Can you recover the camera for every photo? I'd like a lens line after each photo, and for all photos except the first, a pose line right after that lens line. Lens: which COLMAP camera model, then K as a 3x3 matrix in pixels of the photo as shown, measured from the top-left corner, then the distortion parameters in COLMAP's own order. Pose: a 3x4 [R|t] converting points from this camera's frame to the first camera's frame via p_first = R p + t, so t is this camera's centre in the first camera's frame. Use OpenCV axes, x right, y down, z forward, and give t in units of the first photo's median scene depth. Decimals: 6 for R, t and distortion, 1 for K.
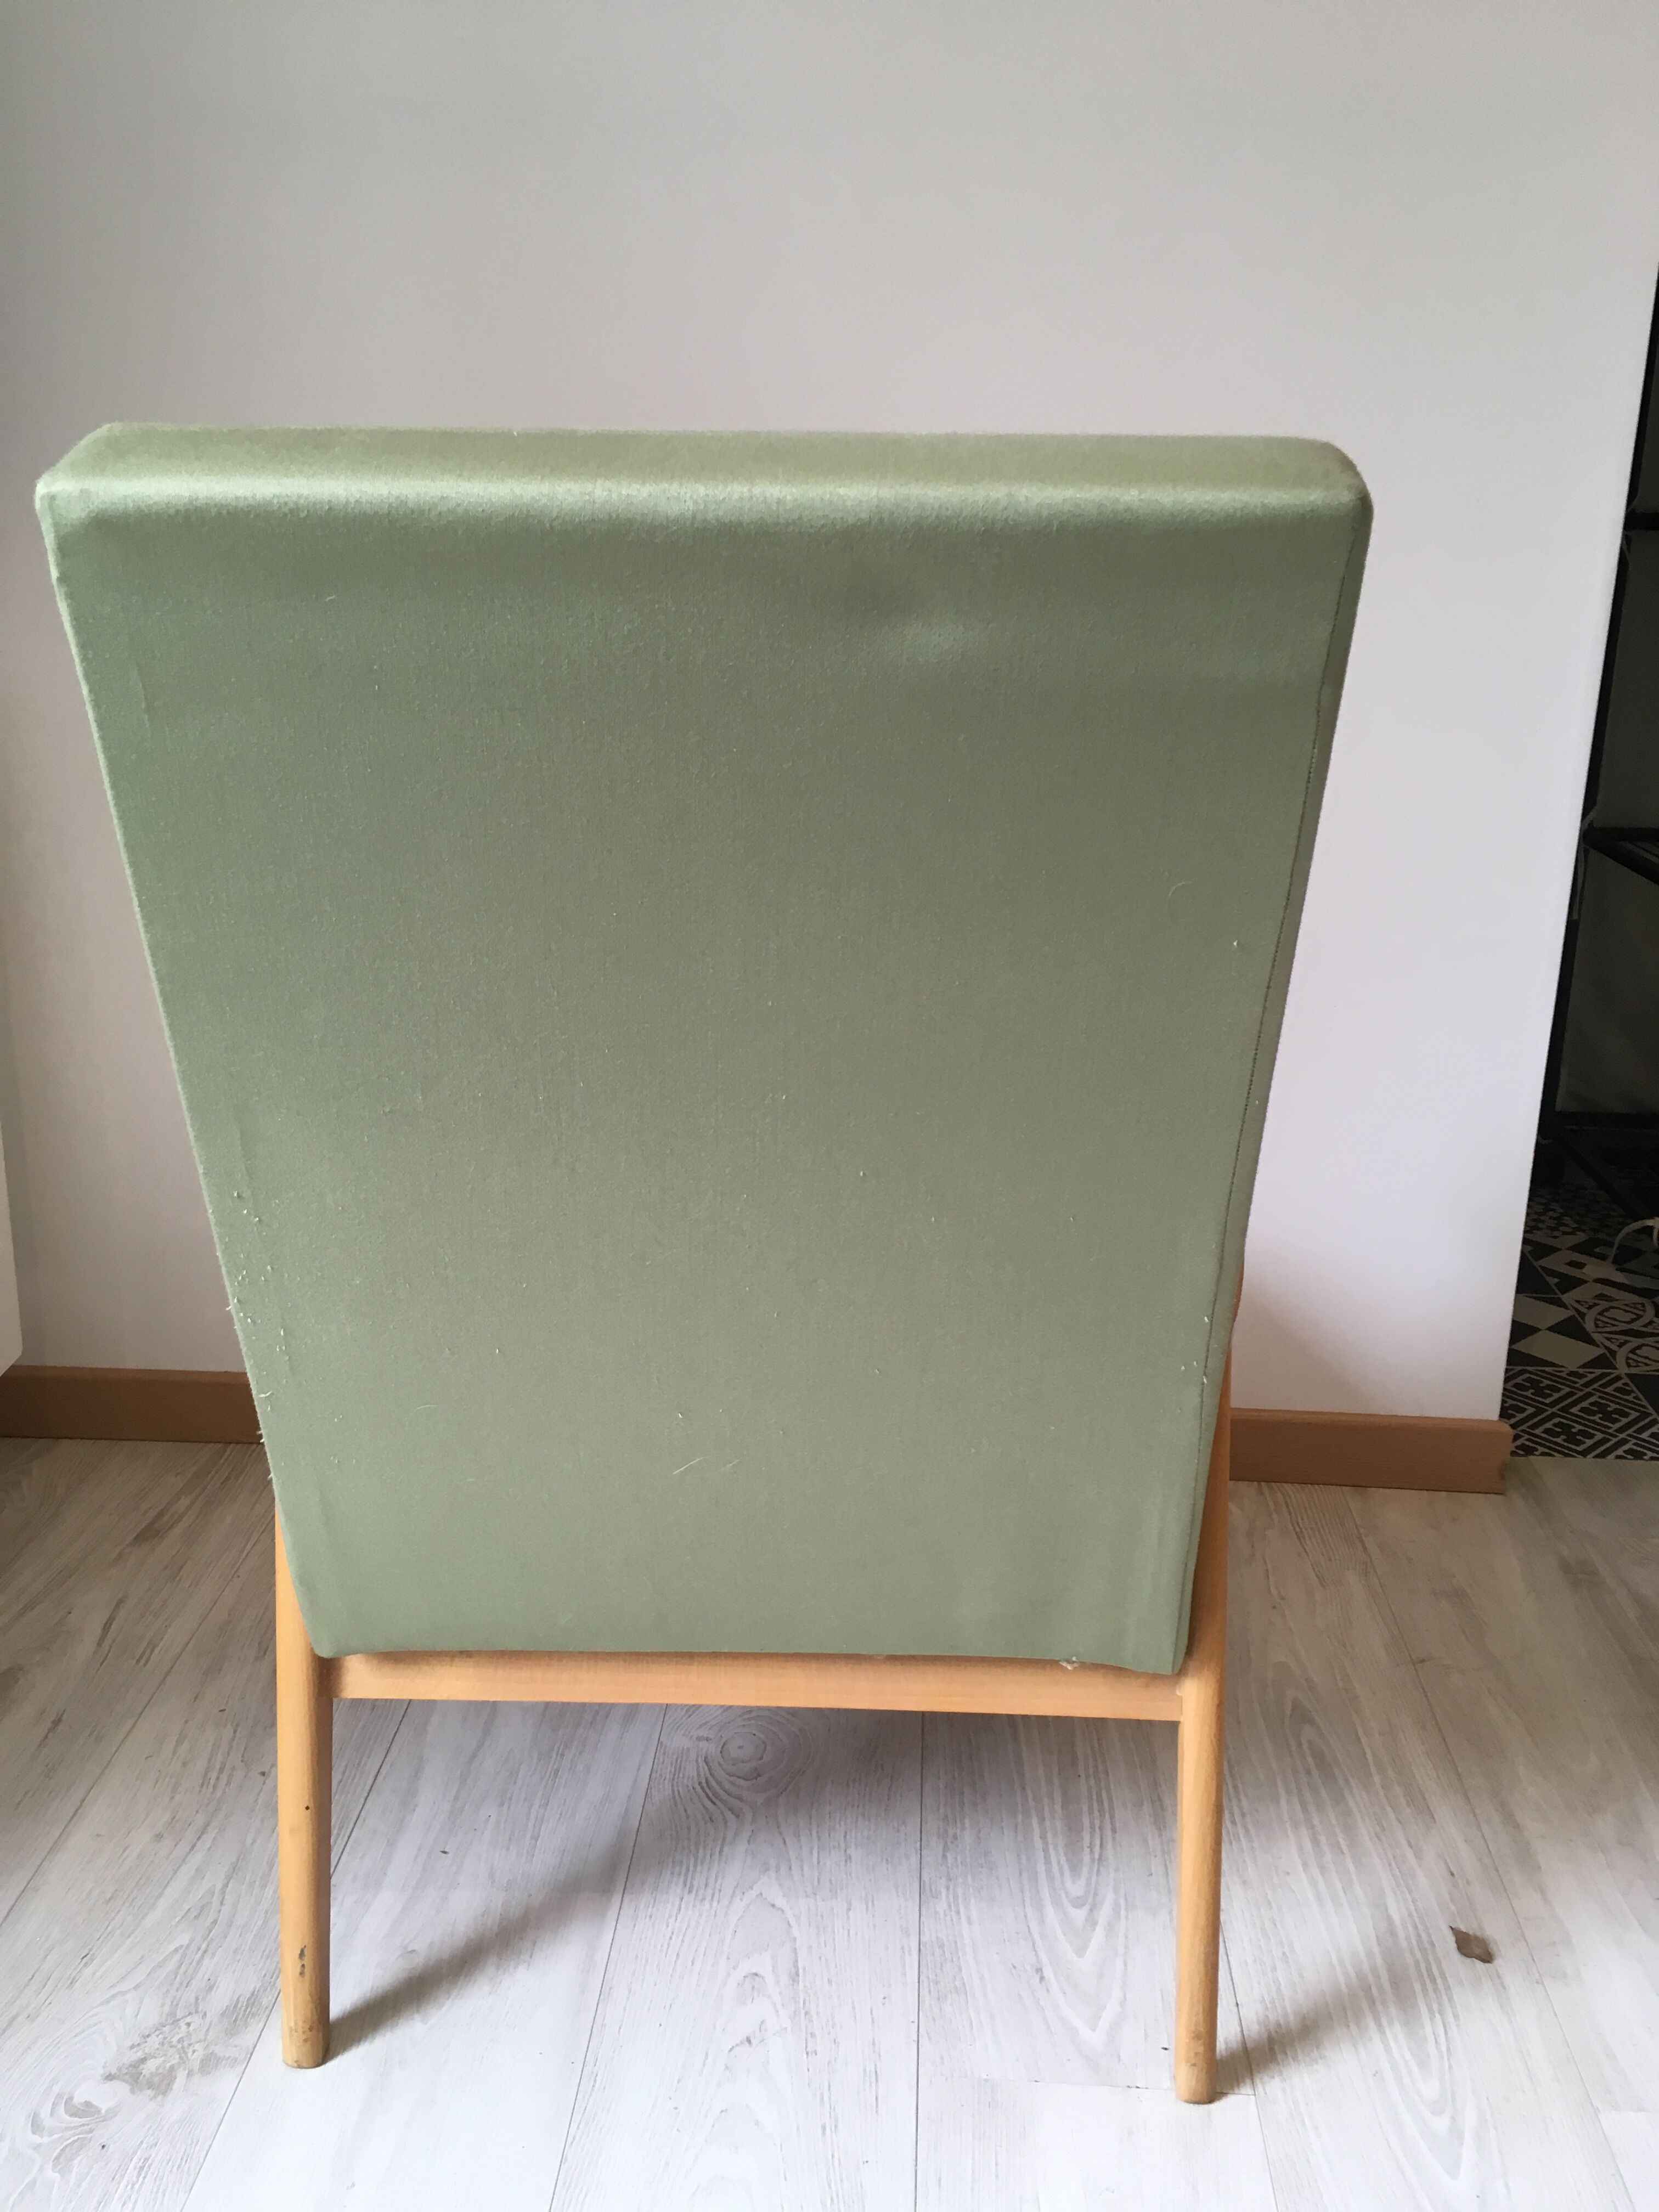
lens RADIAL K [[1911.3, 0, 835.5], [0, 1911.3, 1093.2], [0, 0, 1]] dist [0.077398, -0.114547]
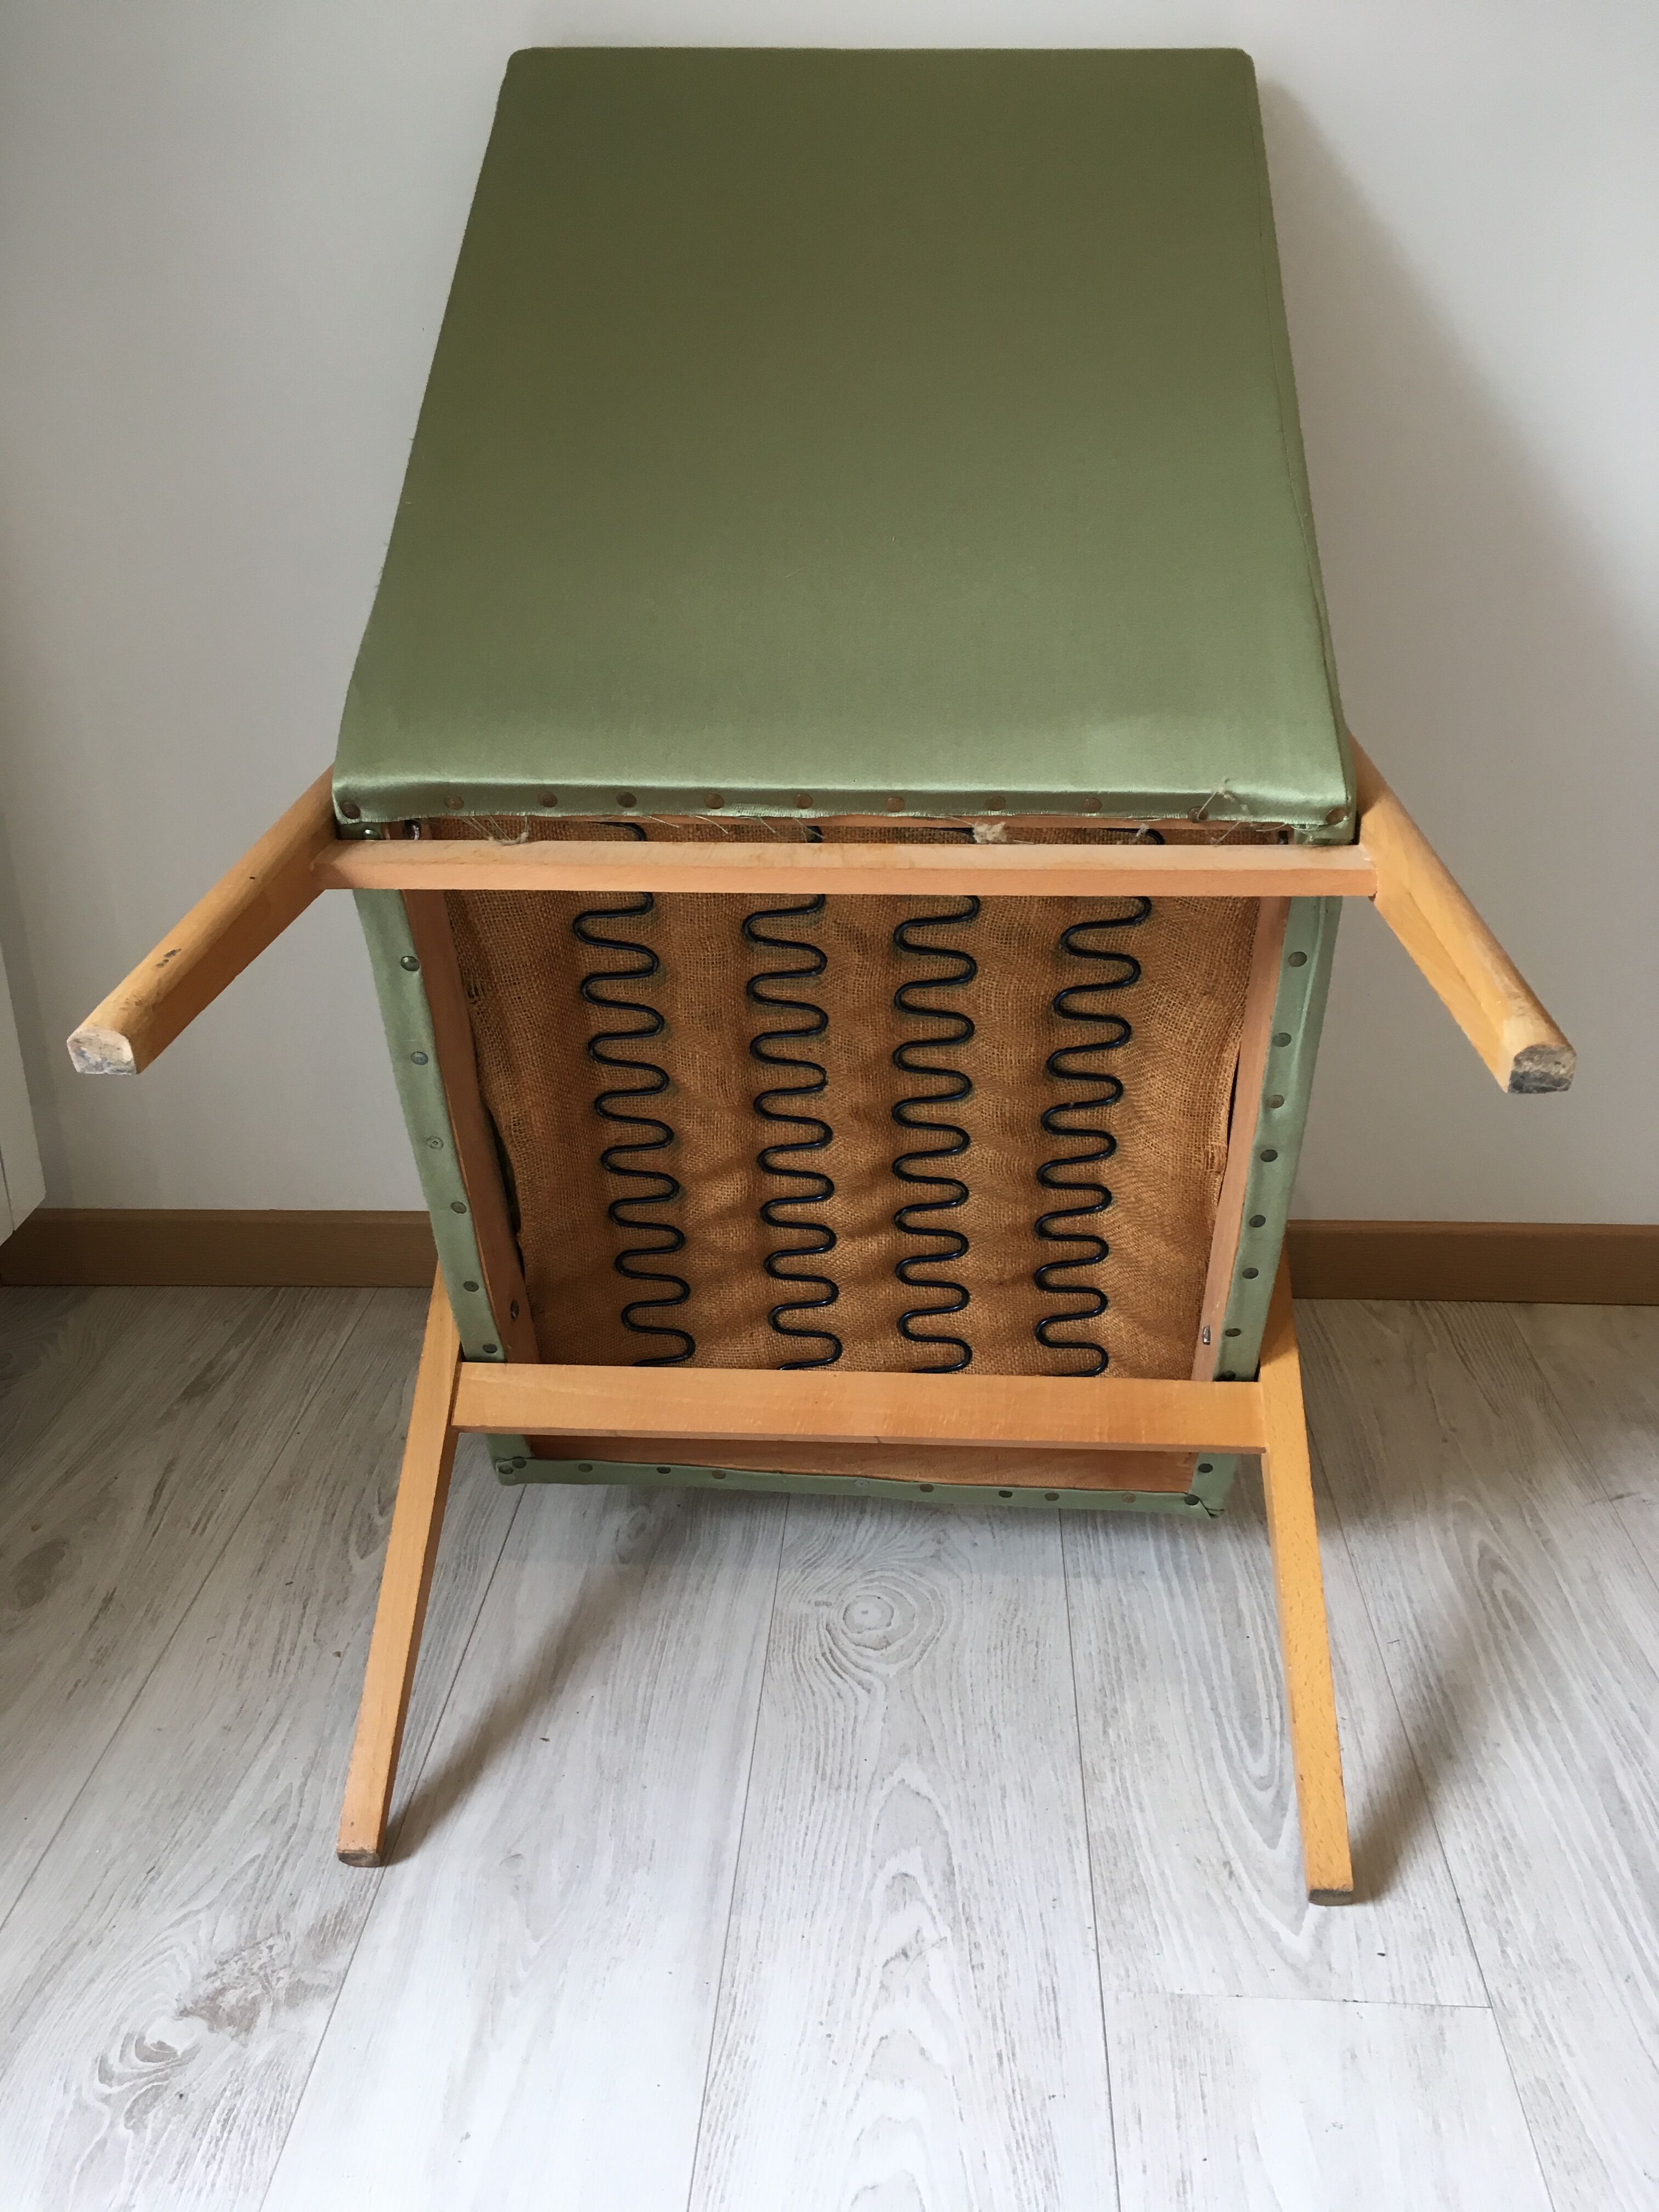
lens RADIAL K [[1911.3, 0, 849.5], [0, 1911.3, 1114.9], [0, 0, 1]] dist [0.077398, -0.114547]
pose [[0.999505, -0.028611, -0.013104, -0.040801], [0.029871, 0.993589, 0.109031, 0.011446], [0.009901, -0.109369, 0.993952, 0.143008]]
